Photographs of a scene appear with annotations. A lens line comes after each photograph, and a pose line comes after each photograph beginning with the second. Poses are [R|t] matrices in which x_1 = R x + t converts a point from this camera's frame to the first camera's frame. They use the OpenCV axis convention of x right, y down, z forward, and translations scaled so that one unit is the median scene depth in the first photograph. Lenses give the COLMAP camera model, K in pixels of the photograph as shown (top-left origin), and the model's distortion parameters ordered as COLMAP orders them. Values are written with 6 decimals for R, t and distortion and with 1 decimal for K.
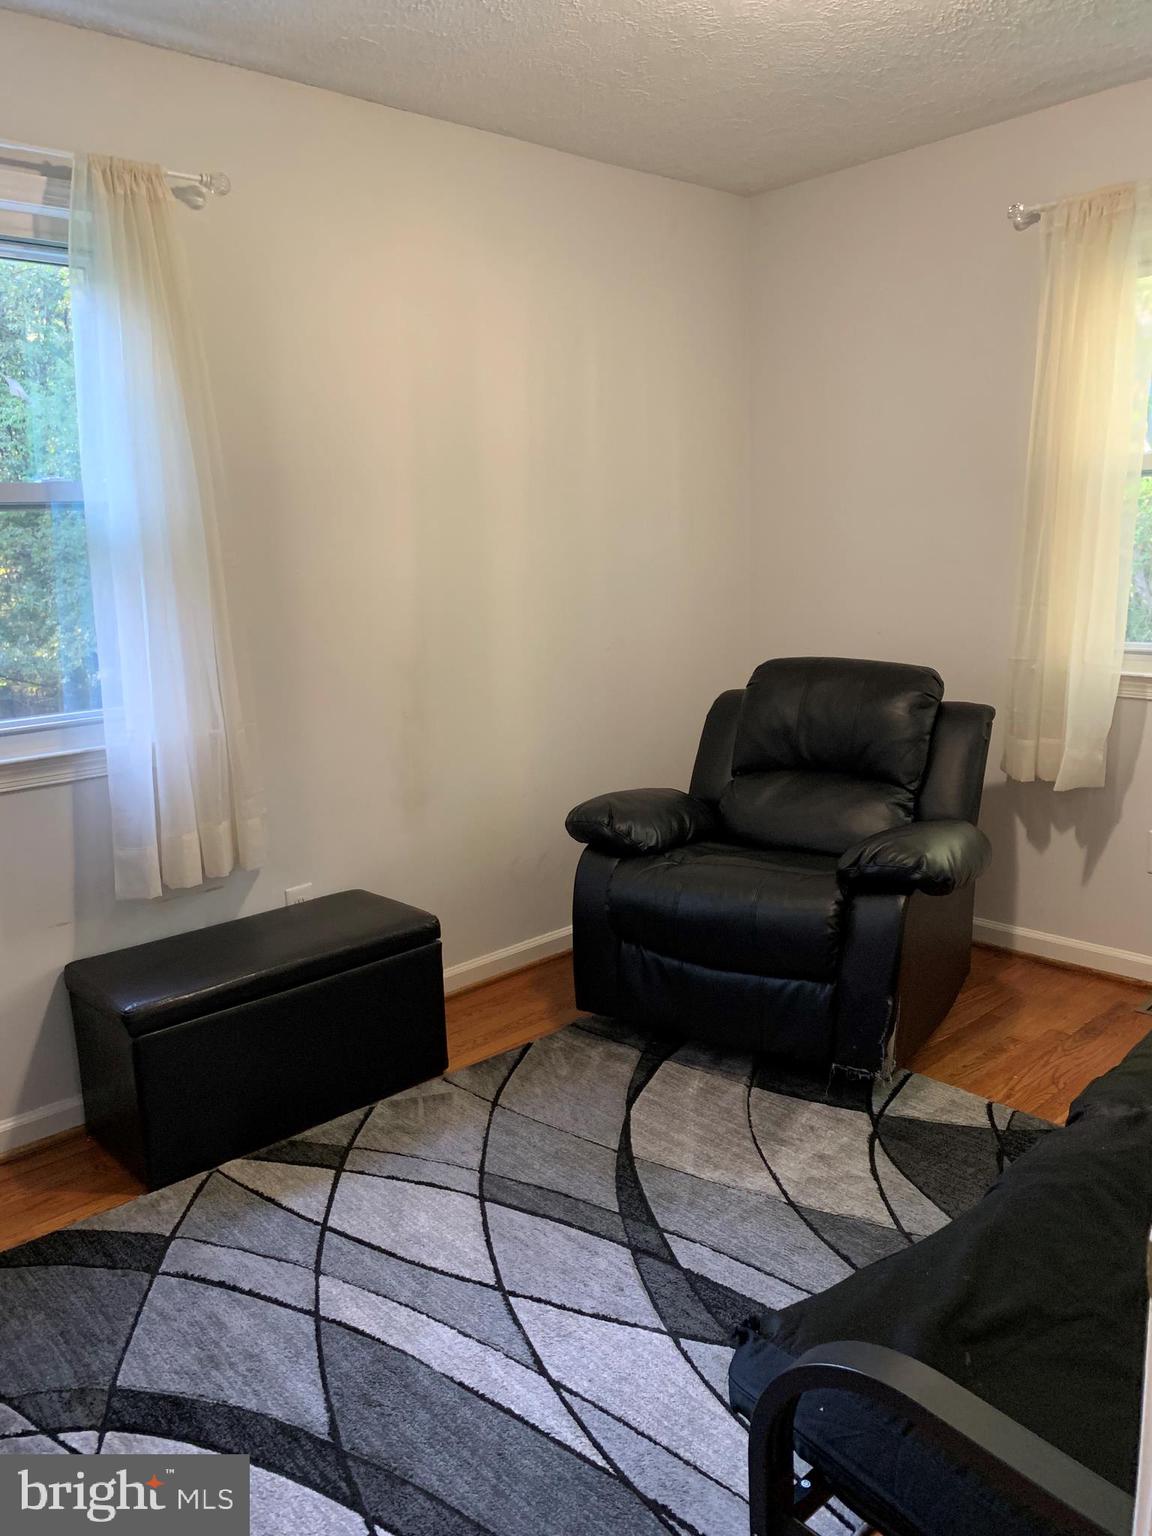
lens RADIAL K [[1163.2, 0, 568.8], [0, 1163.2, 771.9], [0, 0, 1]] dist [0.029647, -0.033132]
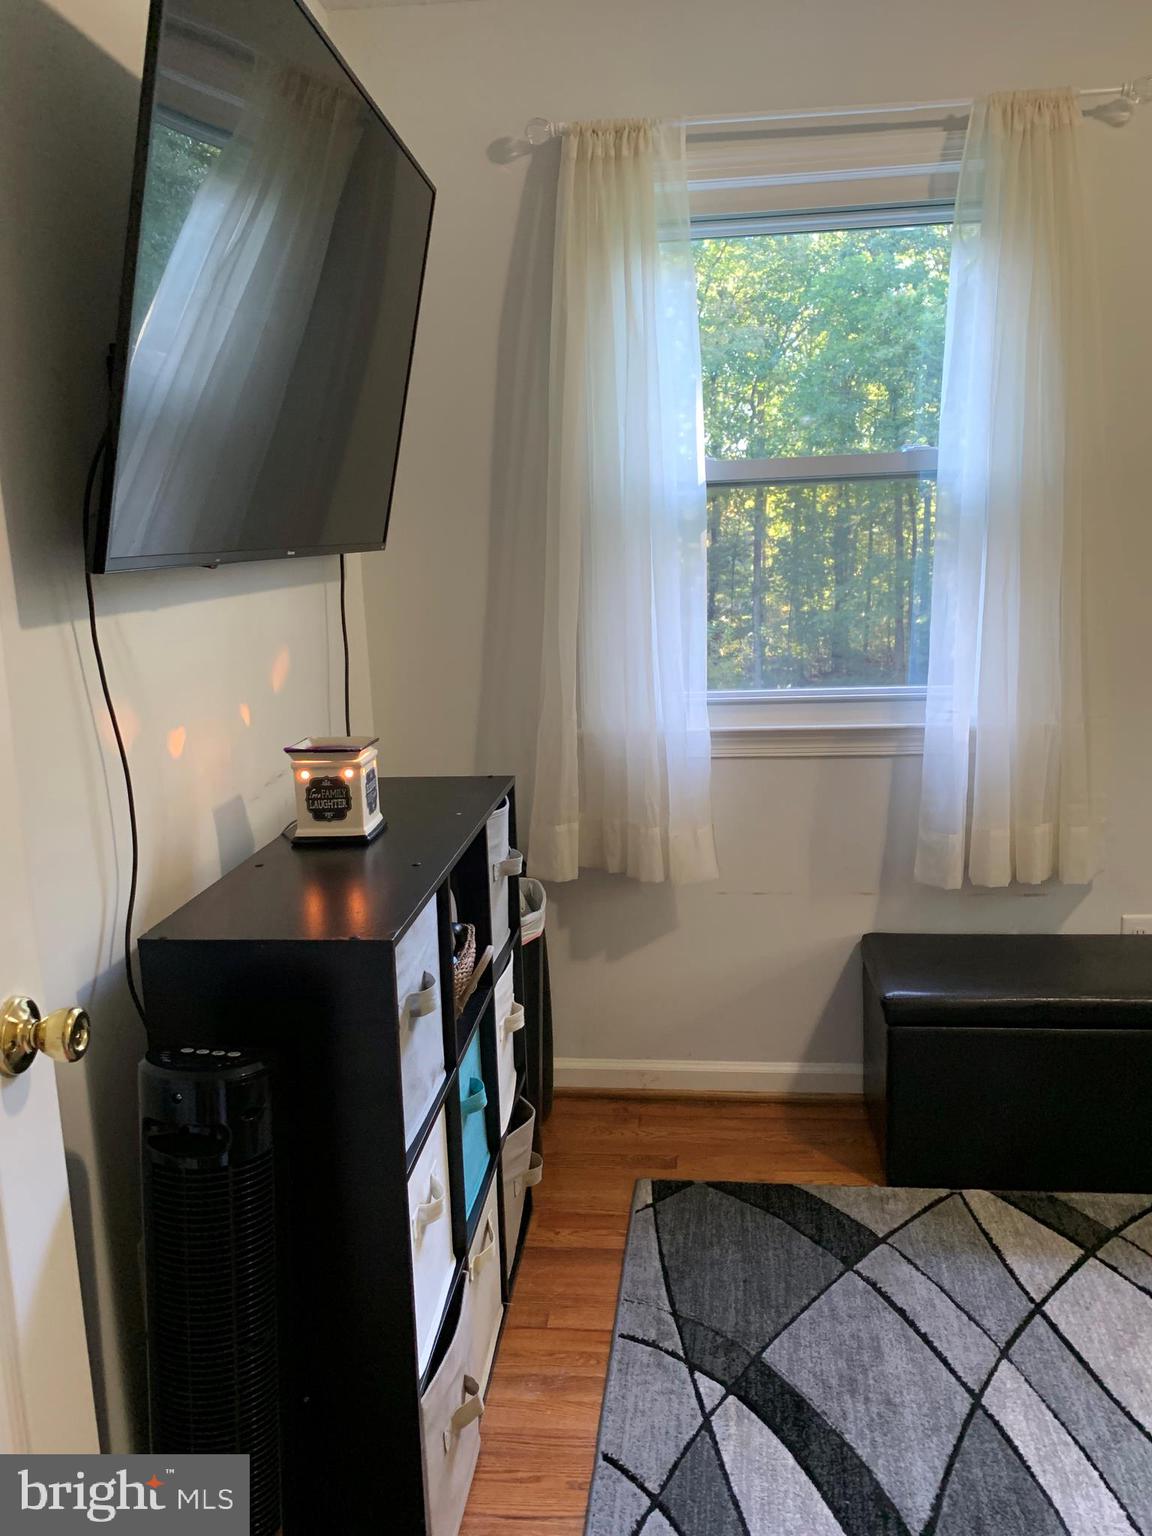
lens RADIAL K [[1163.2, 0, 588.1], [0, 1163.2, 770.5], [0, 0, 1]] dist [0.029647, -0.033132]
pose [[0.664369, 0.149270, -0.732347, 0.142027], [-0.133591, 0.987791, 0.080145, -0.026470], [0.735368, 0.044589, 0.676199, 0.154872]]
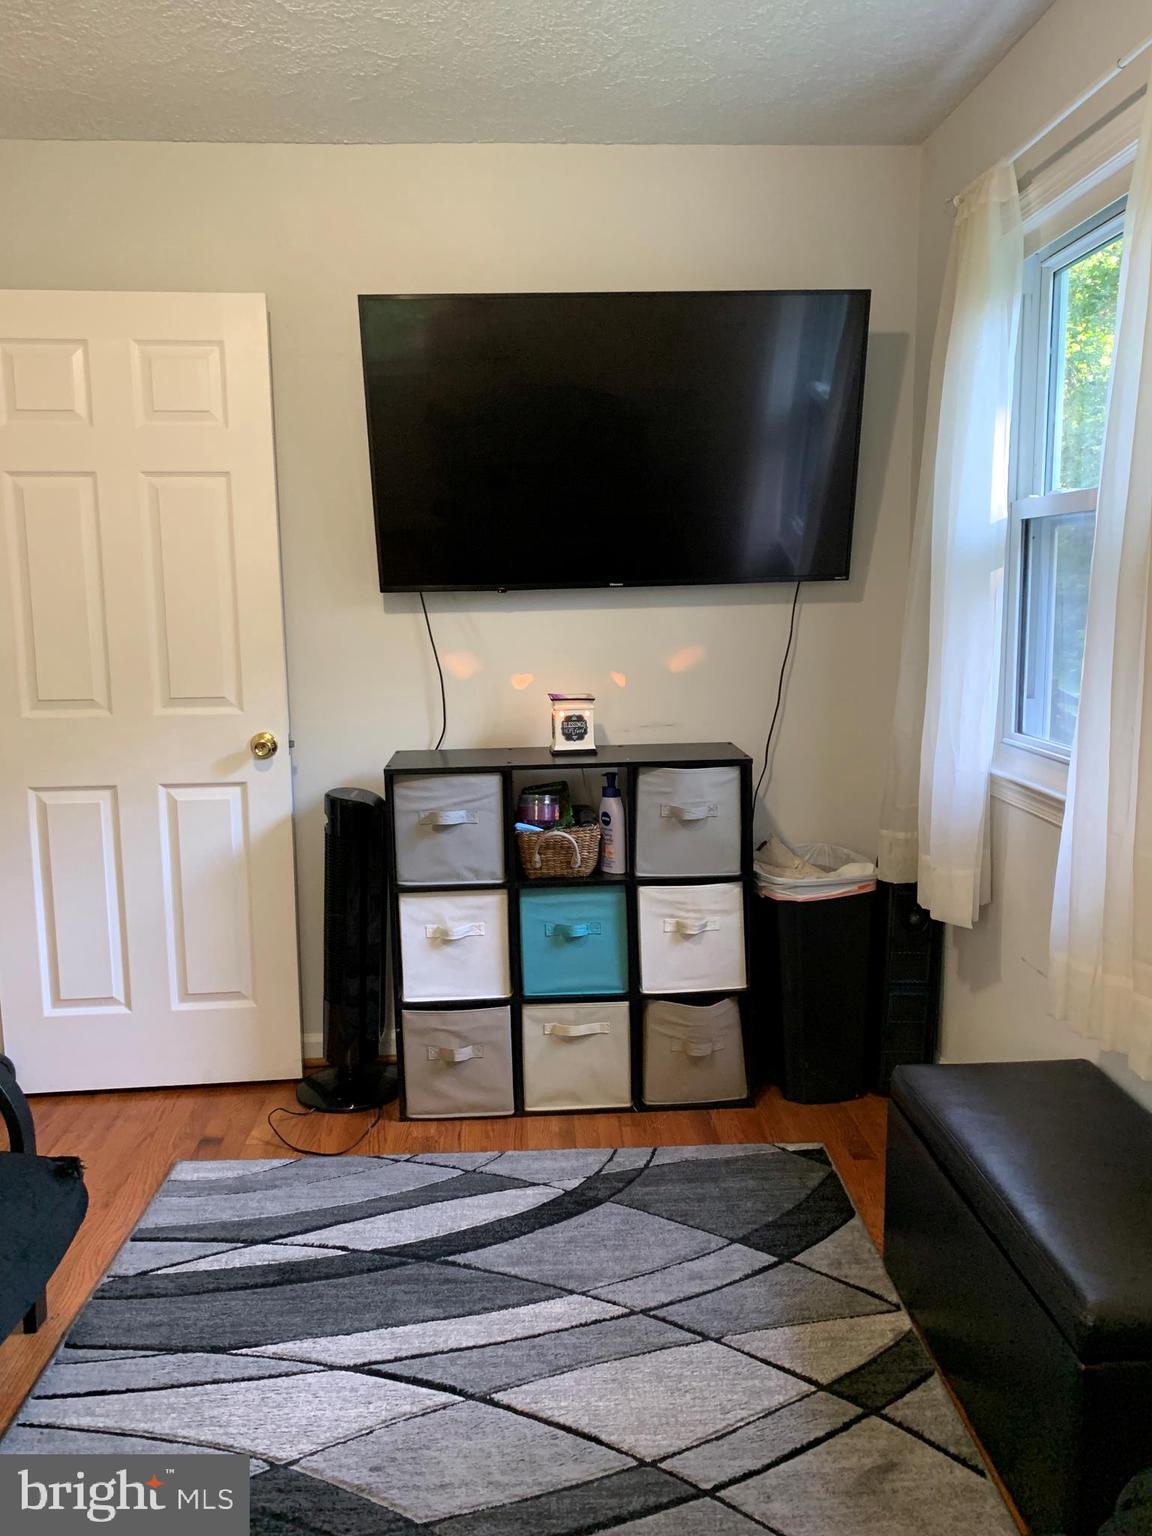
lens RADIAL K [[1163.2, 0, 569.6], [0, 1163.2, 763.4], [0, 0, 1]] dist [0.029647, -0.033132]
pose [[-0.644211, 0.141589, -0.751628, 0.453134], [-0.125848, 0.949699, 0.286764, -0.255256], [0.754423, 0.279327, -0.593988, 1.308924]]
